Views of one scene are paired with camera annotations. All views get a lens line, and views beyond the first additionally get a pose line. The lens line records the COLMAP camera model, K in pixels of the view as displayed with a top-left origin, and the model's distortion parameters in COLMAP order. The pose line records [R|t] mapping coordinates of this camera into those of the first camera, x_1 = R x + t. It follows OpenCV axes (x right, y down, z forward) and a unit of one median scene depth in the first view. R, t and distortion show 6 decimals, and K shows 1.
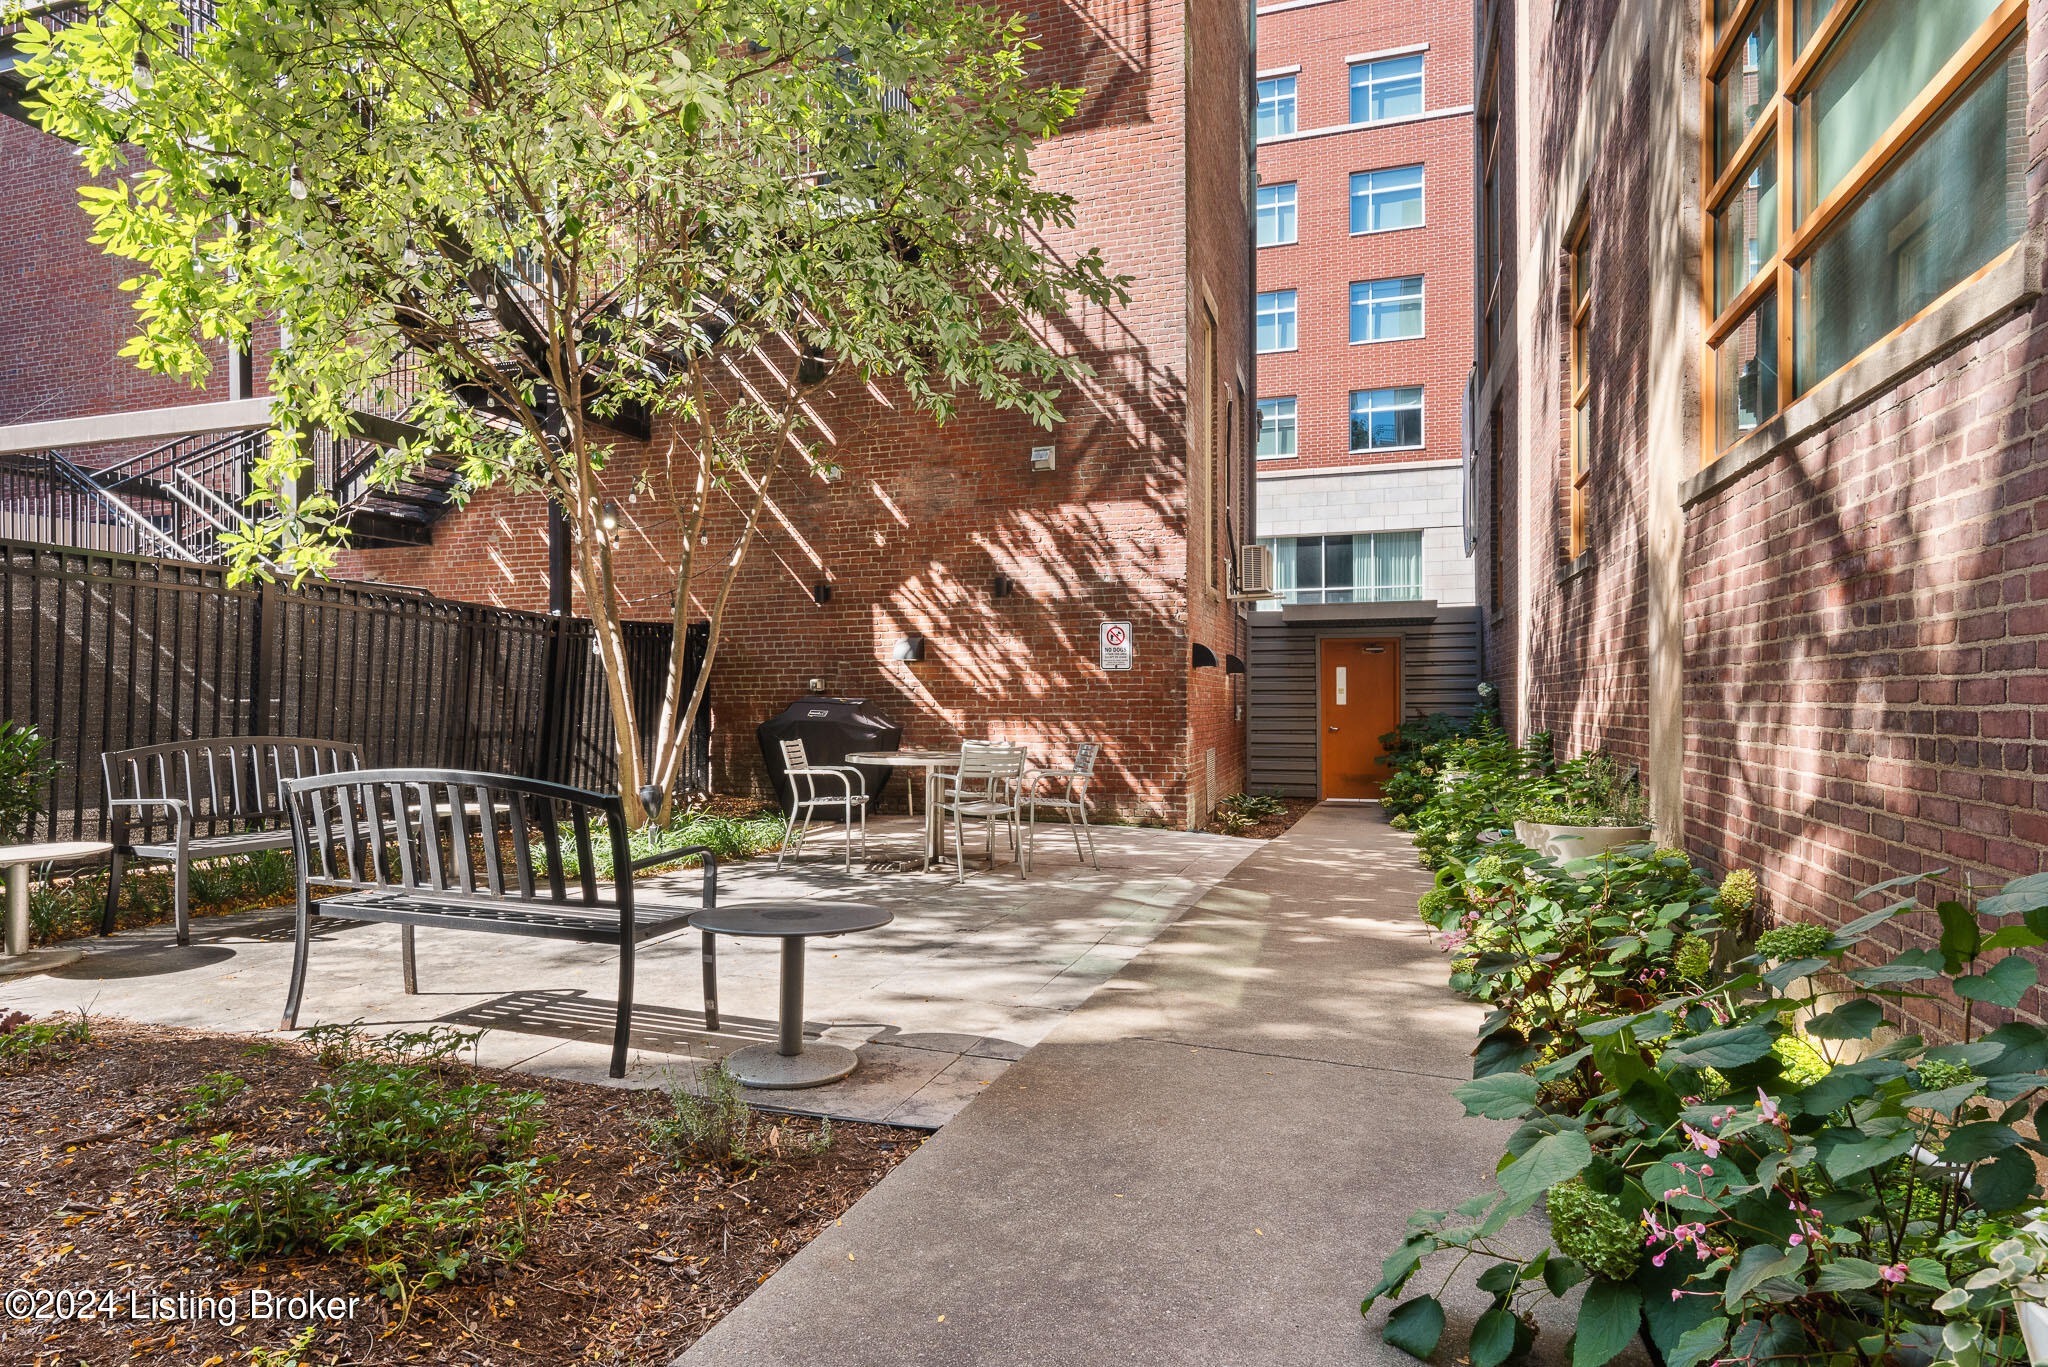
lens RADIAL K [[1084.9, 0, 1017.1], [0, 1084.9, 681.1], [0, 0, 1]] dist [-0.003679, -0.000017]
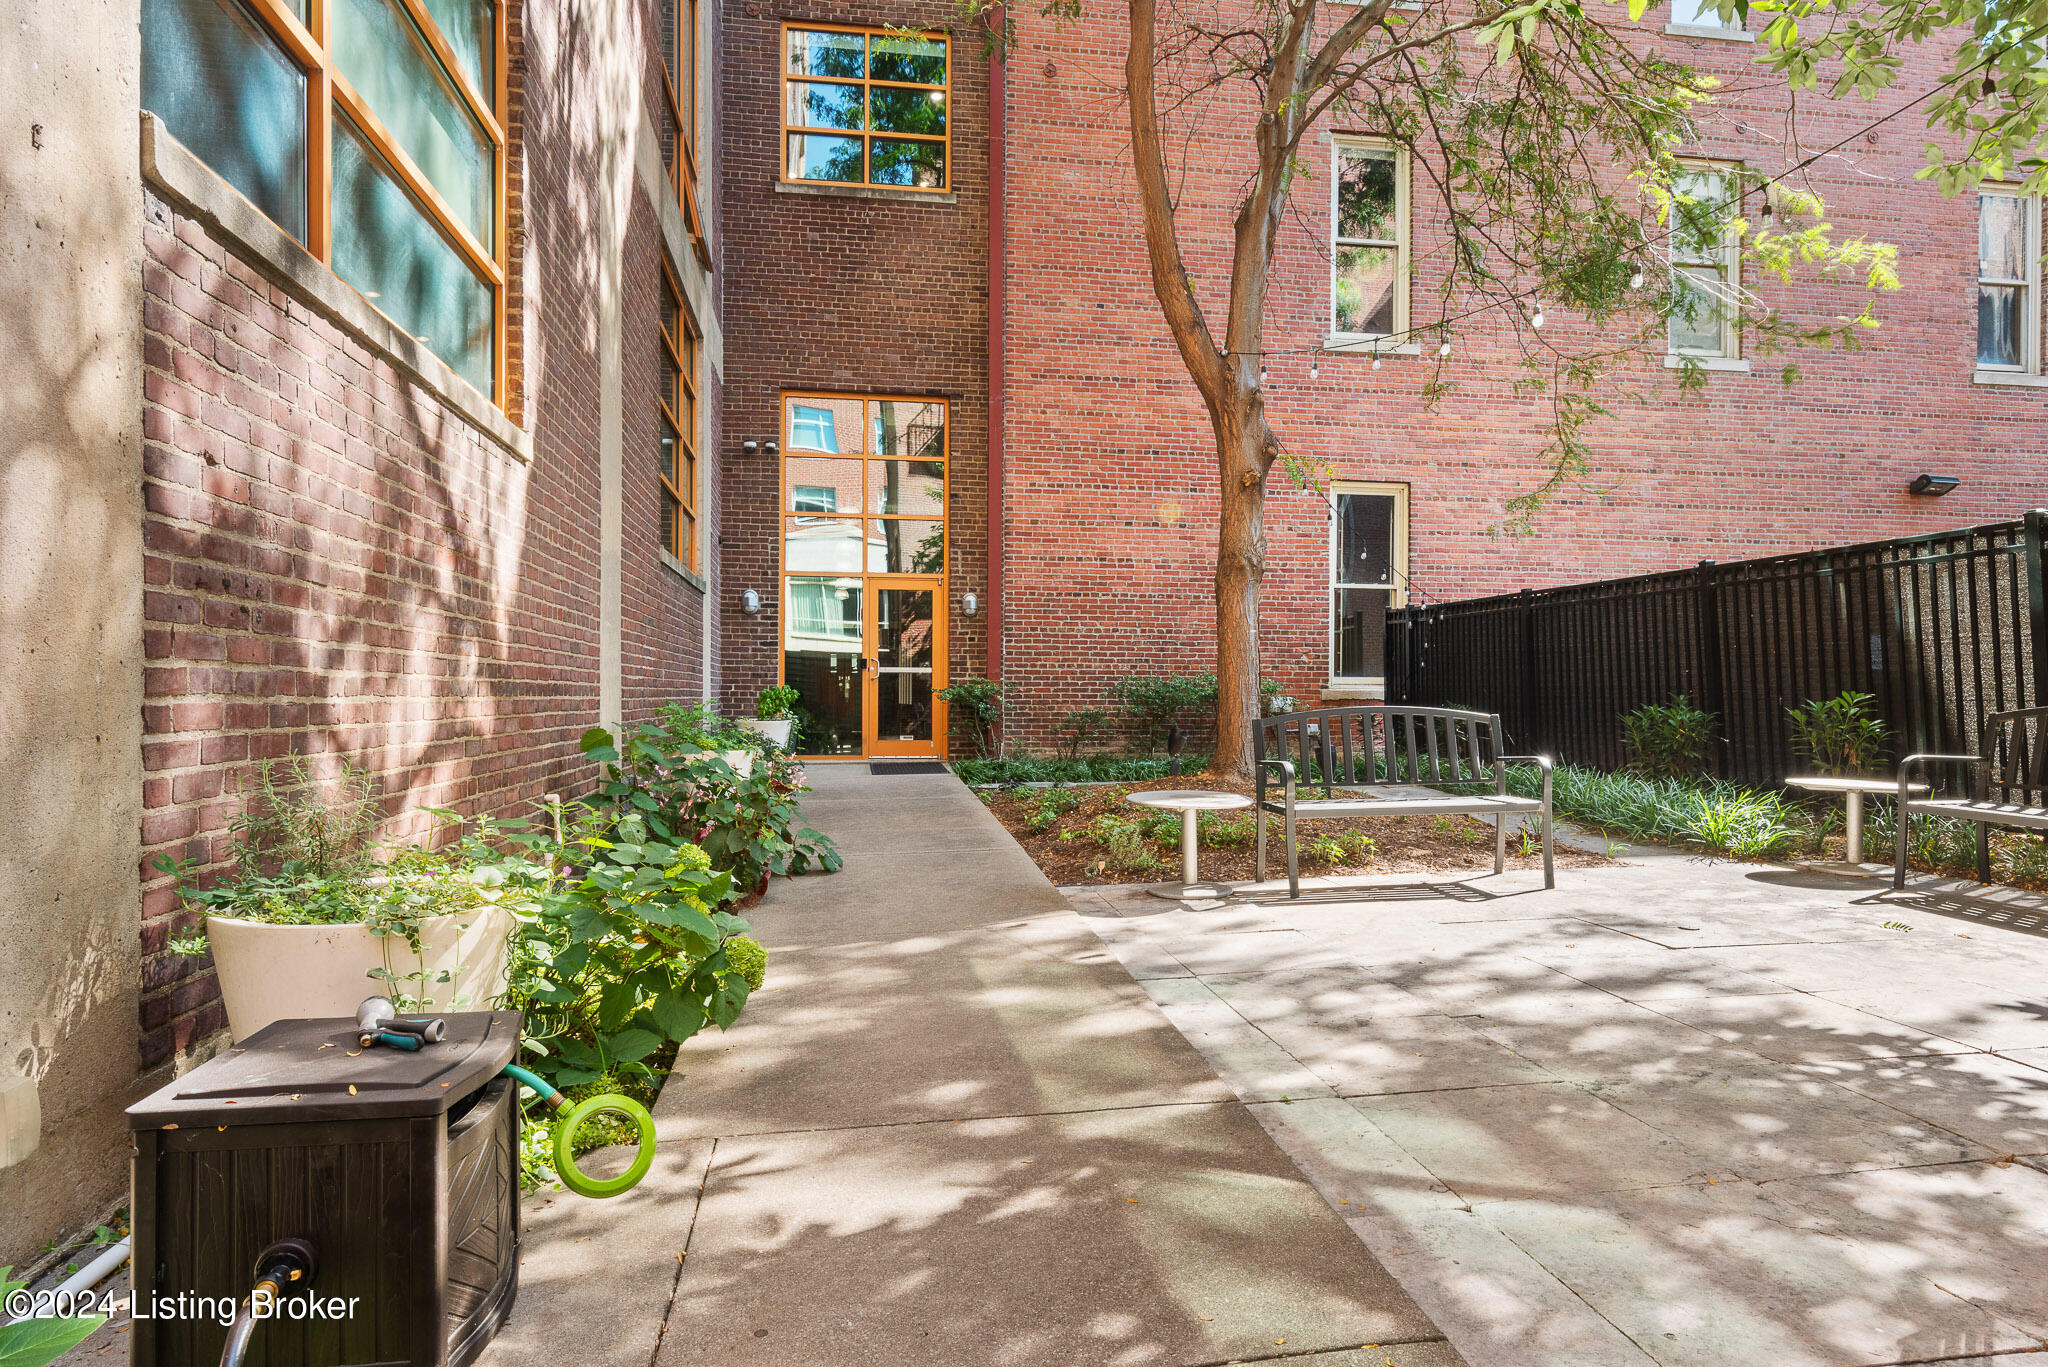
lens RADIAL K [[1175.6, 0, 1026.1], [0, 1175.6, 685.0], [0, 0, 1]] dist [-0.002363, 0.002267]
pose [[-0.896443, -0.005699, -0.443123, 0.651043], [0.006605, 0.999634, -0.026220, 0.075318], [0.443111, -0.026431, -0.896077, 2.027500]]
